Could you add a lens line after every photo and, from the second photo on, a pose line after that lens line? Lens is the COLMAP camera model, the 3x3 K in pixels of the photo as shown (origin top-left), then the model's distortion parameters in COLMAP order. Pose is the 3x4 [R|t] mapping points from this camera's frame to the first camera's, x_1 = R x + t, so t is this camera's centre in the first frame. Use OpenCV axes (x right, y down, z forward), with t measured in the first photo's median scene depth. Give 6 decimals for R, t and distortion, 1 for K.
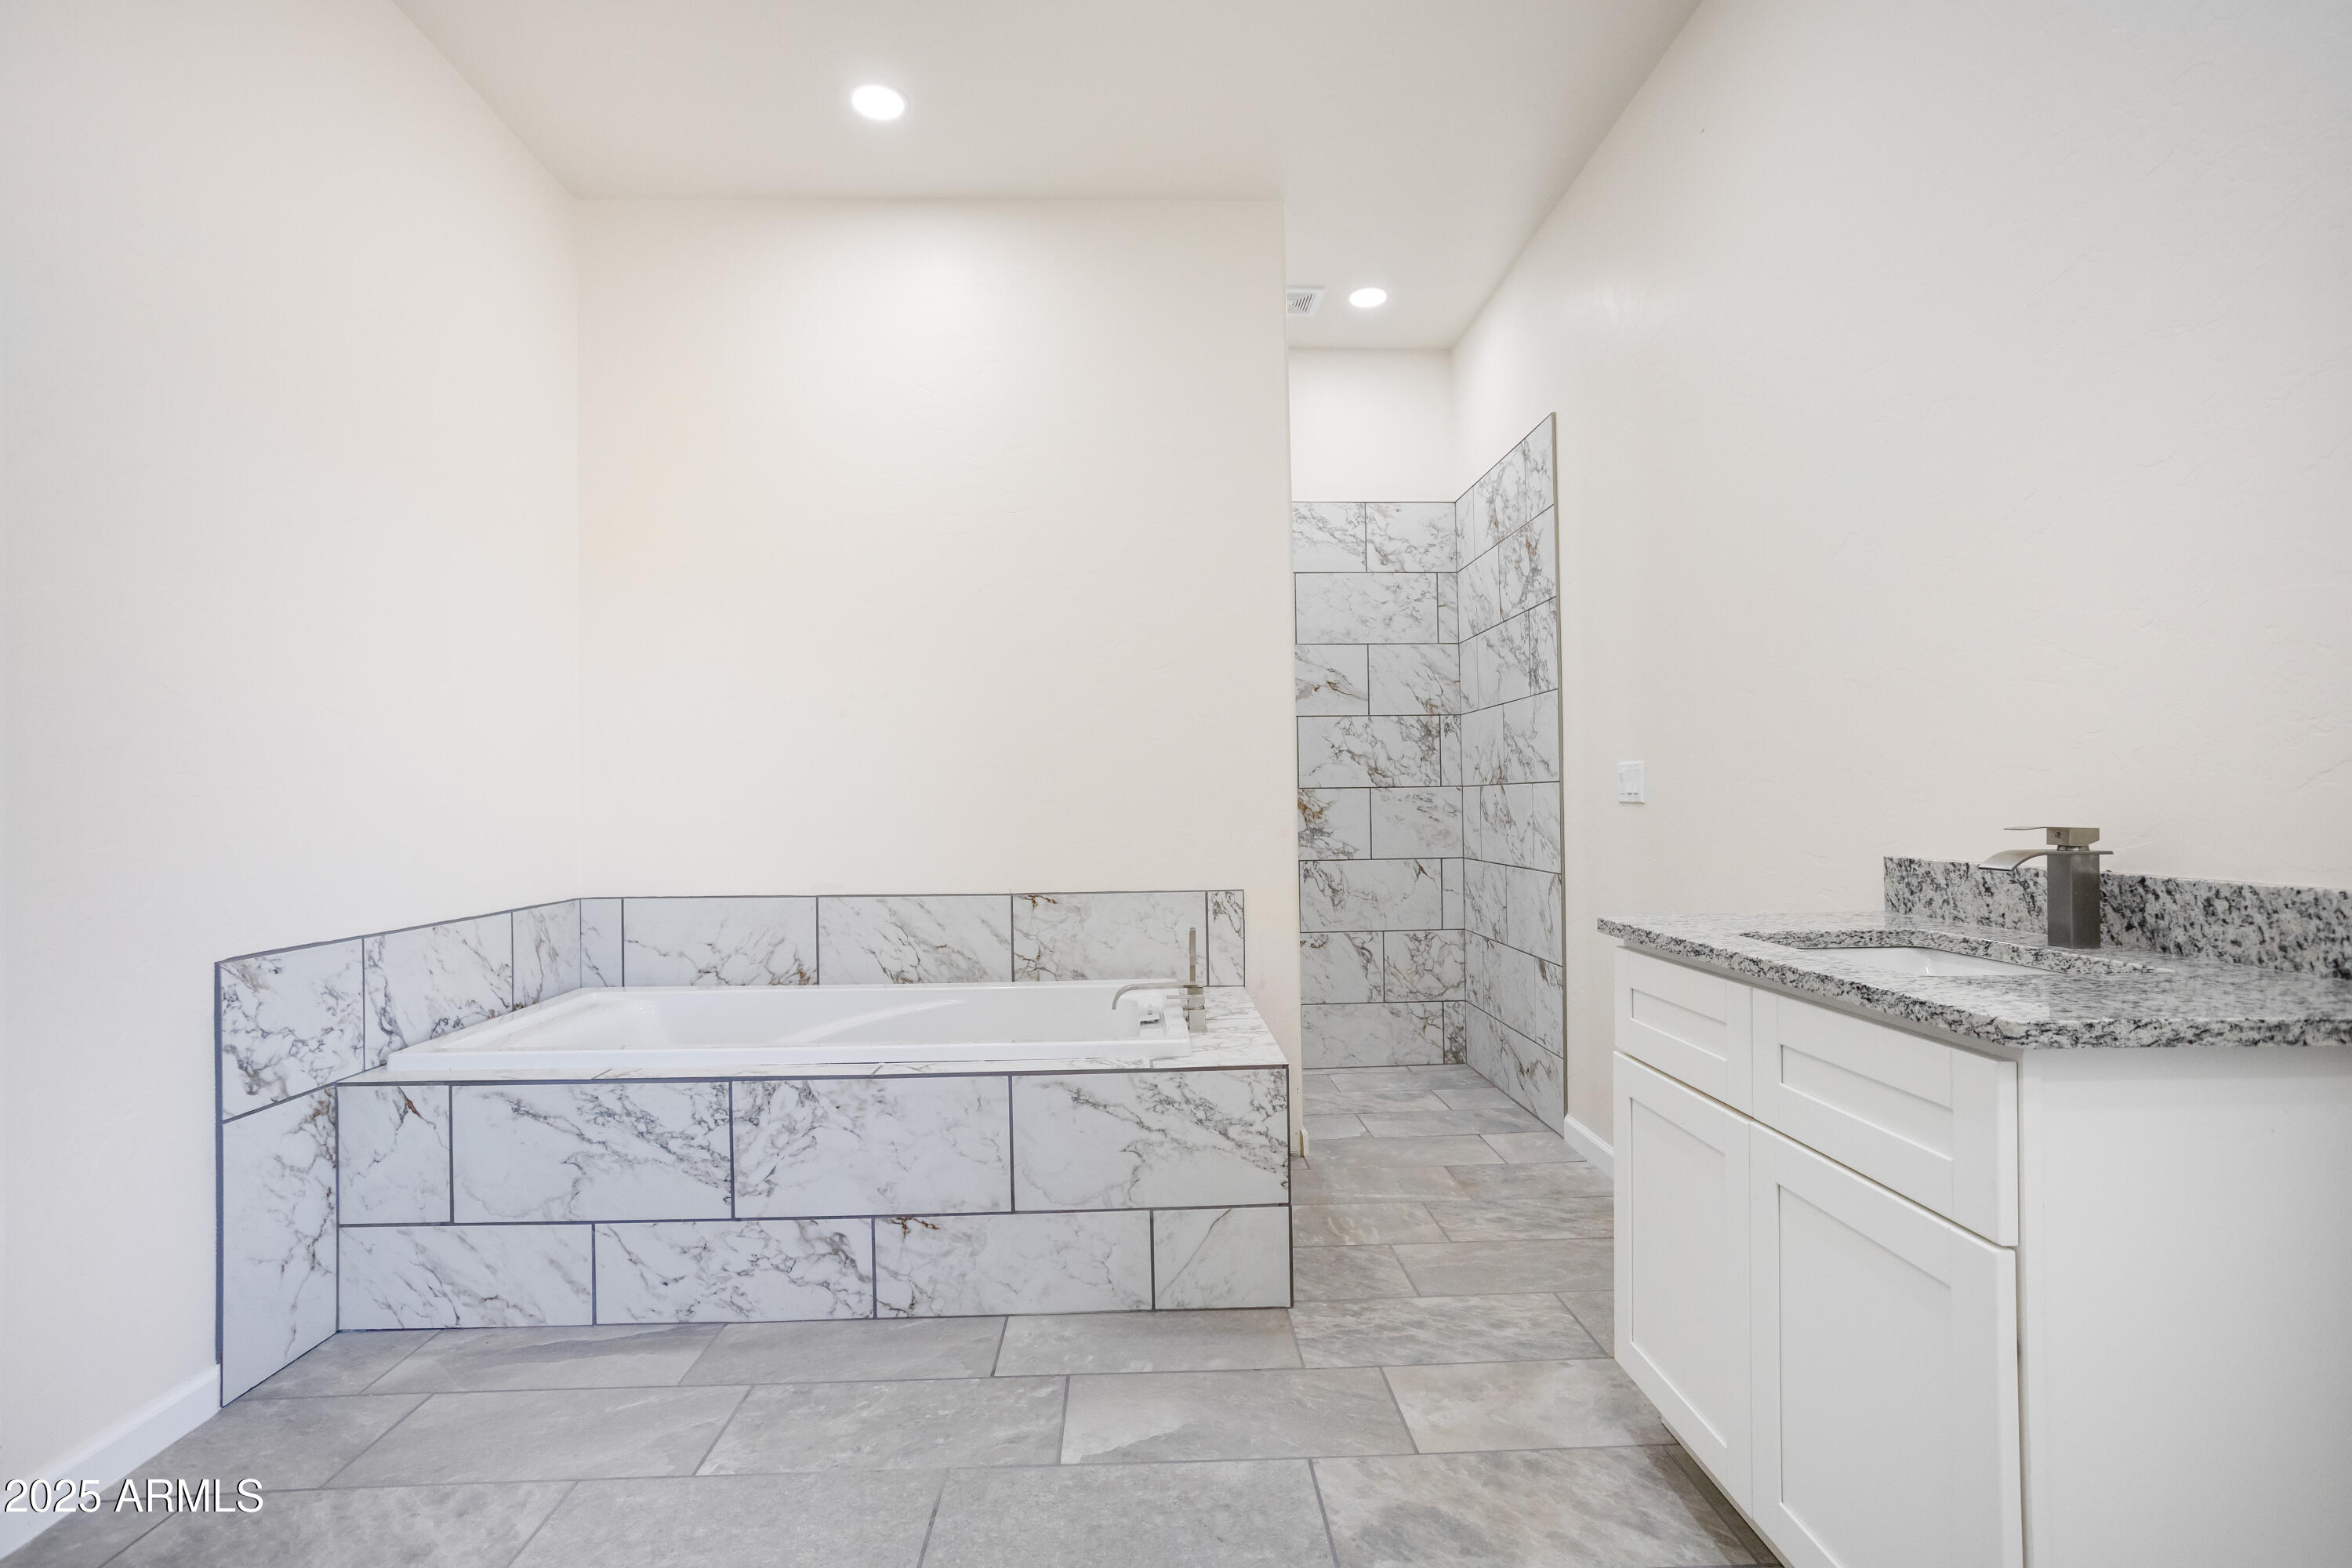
lens RADIAL K [[1168.0, 0, 1176.0], [0, 1168.0, 784.0], [0, 0, 1]] dist [-0.047877, 0.034309]
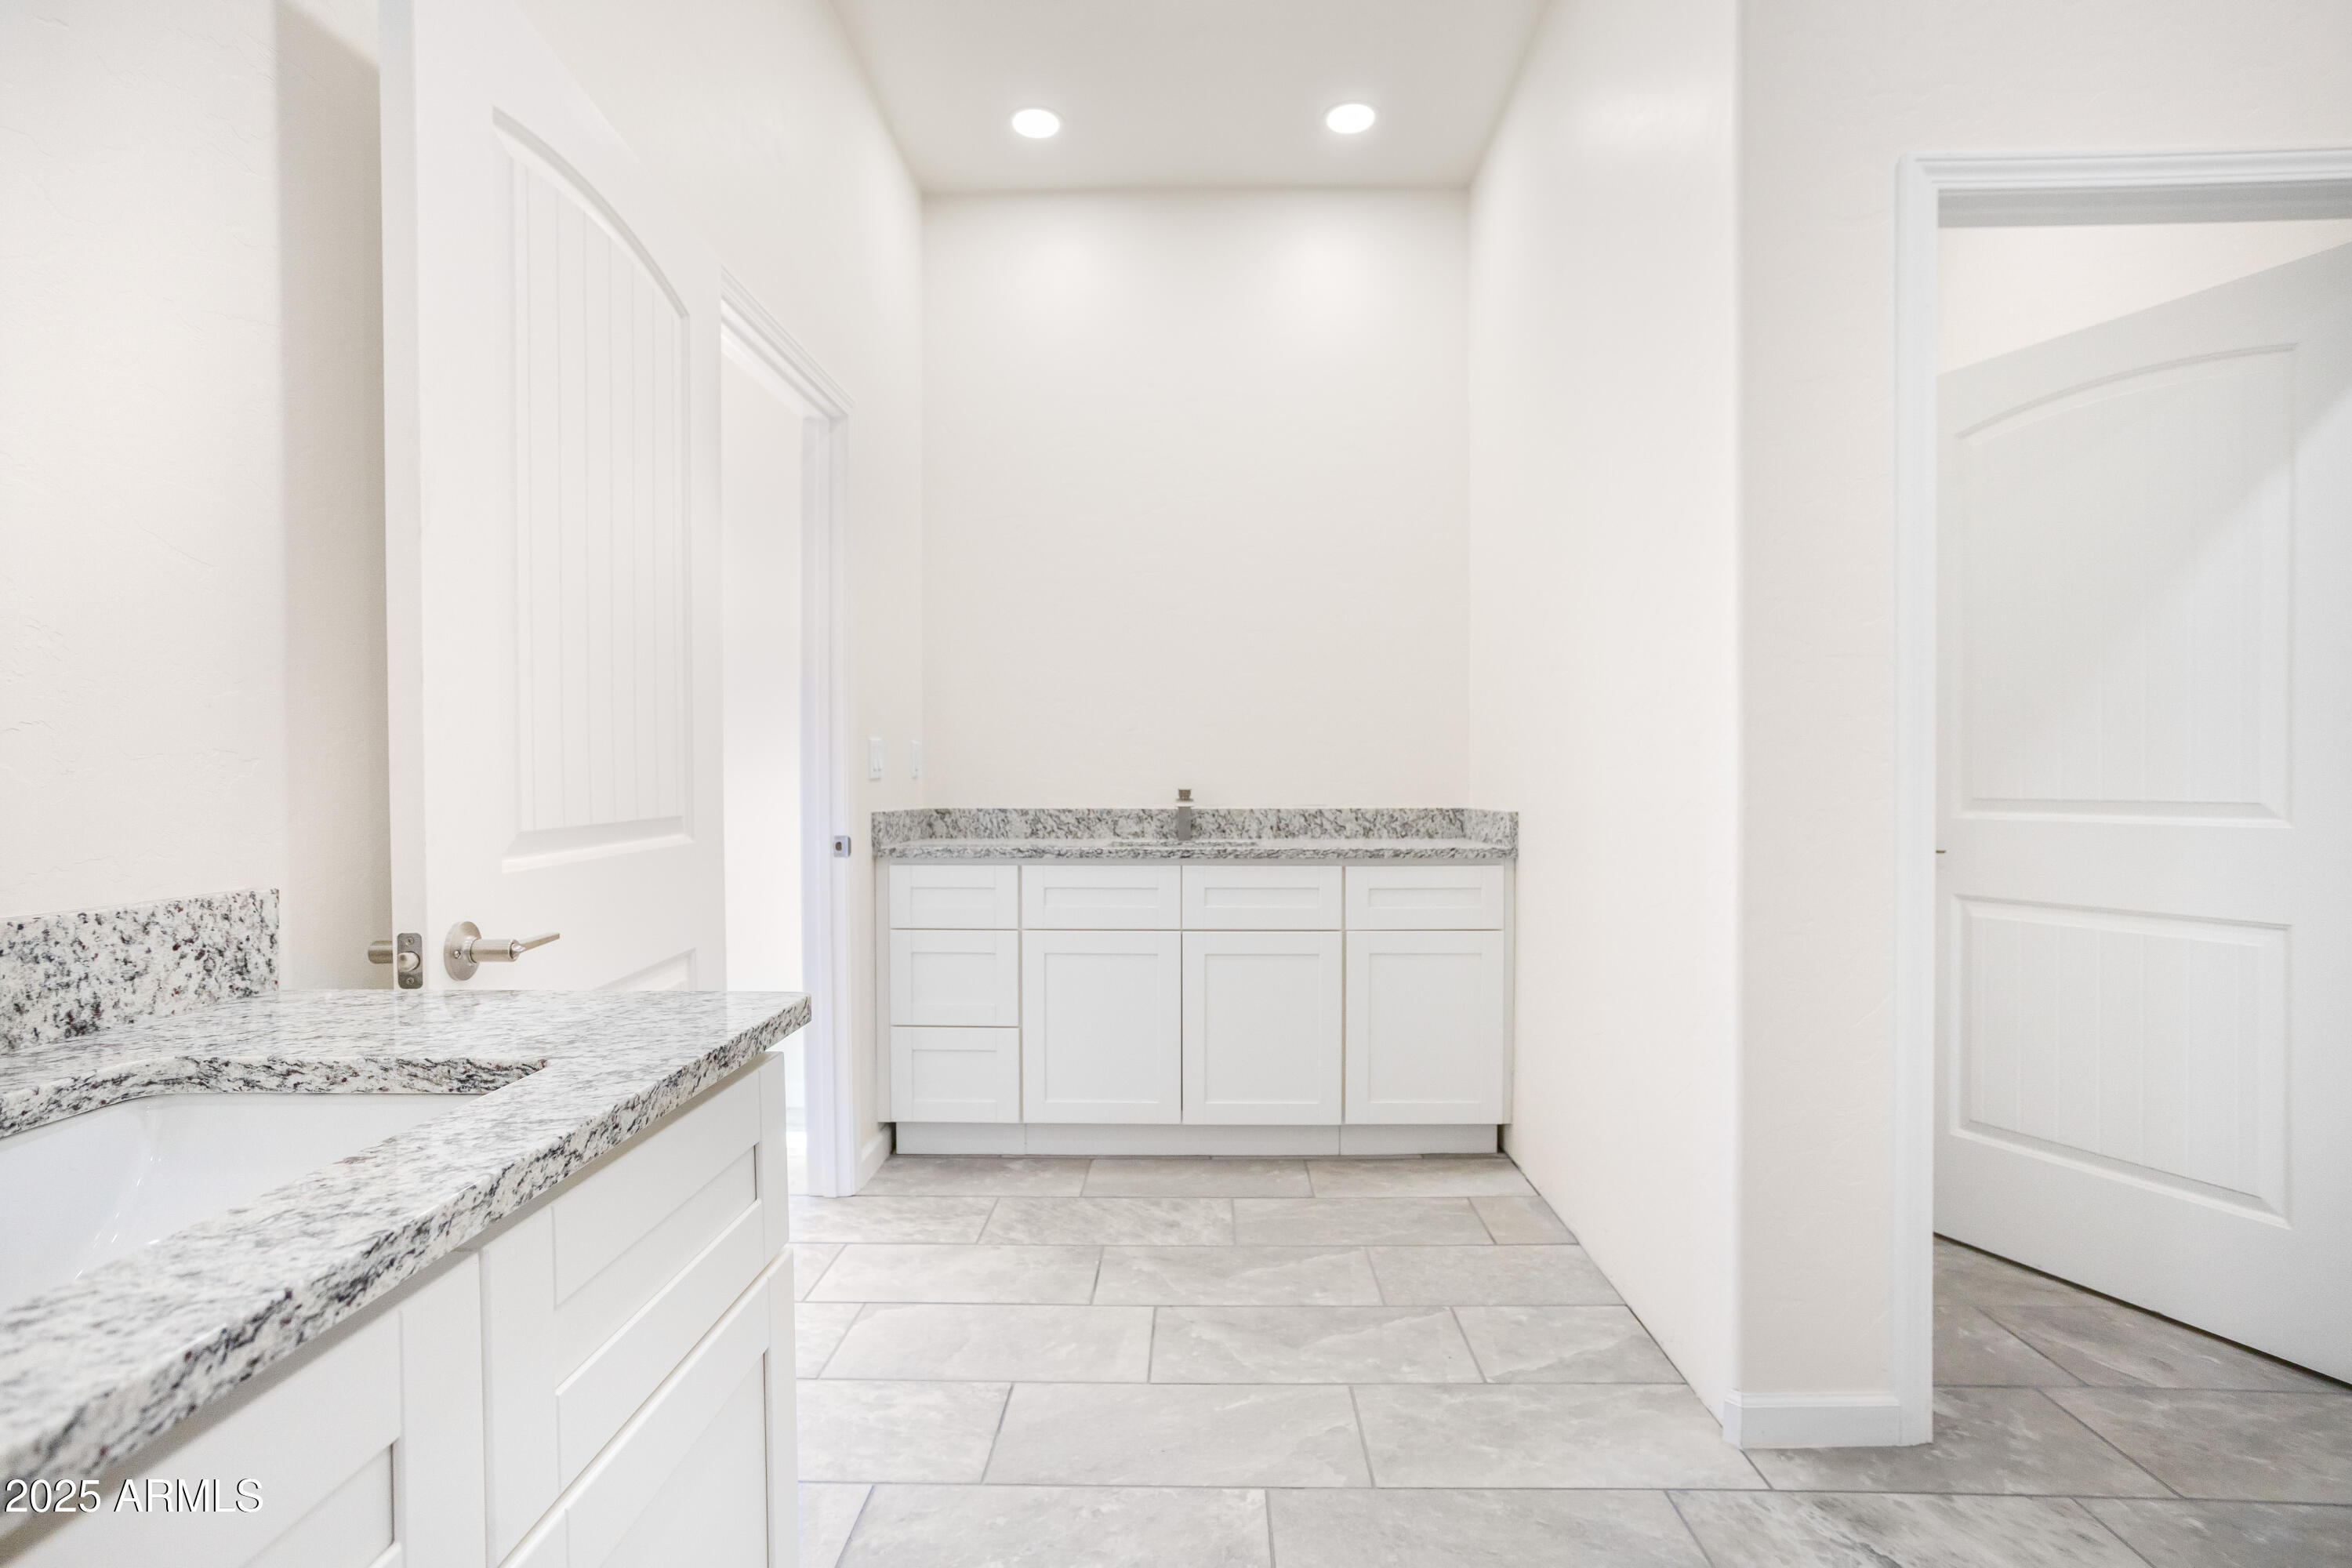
lens RADIAL K [[1168.0, 0, 1176.0], [0, 1168.0, 784.0], [0, 0, 1]] dist [-0.047877, 0.034309]
pose [[-0.997503, 0.013645, 0.069292, 0.277663], [0.012879, 0.999851, -0.011490, 0.029249], [-0.069438, -0.010569, -0.997530, 1.638168]]
